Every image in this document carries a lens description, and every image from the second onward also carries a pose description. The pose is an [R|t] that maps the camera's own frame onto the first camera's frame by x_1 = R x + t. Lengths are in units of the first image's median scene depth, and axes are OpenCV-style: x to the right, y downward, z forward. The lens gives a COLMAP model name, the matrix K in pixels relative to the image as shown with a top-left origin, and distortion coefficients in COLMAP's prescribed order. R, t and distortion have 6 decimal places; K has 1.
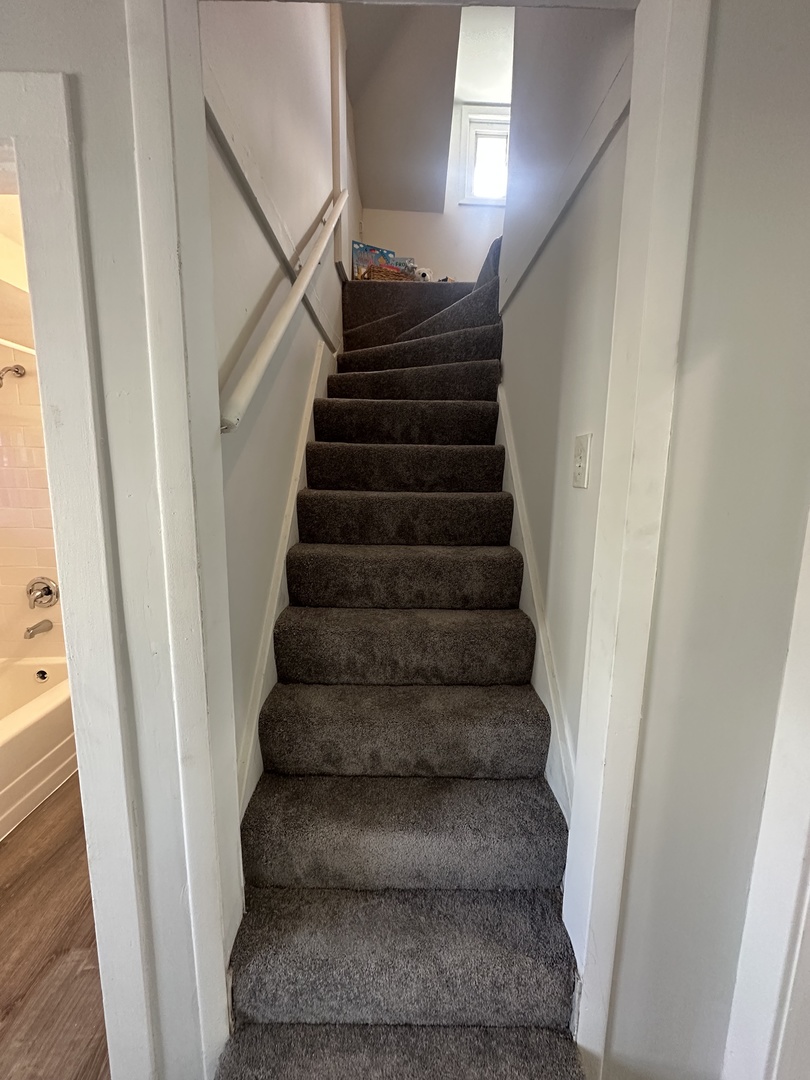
lens RADIAL K [[431.8, 0, 415.7], [0, 431.8, 541.7], [0, 0, 1]] dist [-0.004332, 0.000585]
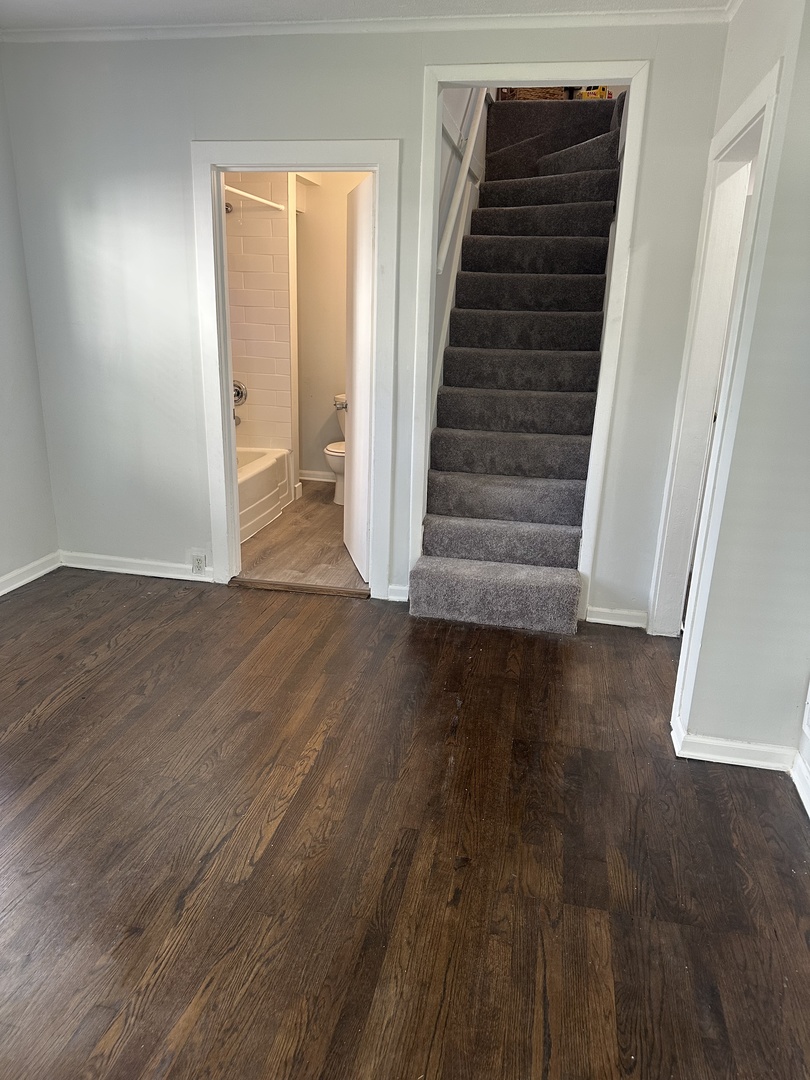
lens RADIAL K [[761.8, 0, 396.8], [0, 761.8, 548.5], [0, 0, 1]] dist [0.059796, -0.062793]
pose [[0.972455, 0.082281, -0.218083, 0.175649], [-0.048549, 0.986602, 0.155752, 0.280405], [0.227977, -0.140874, 0.963422, -1.610808]]
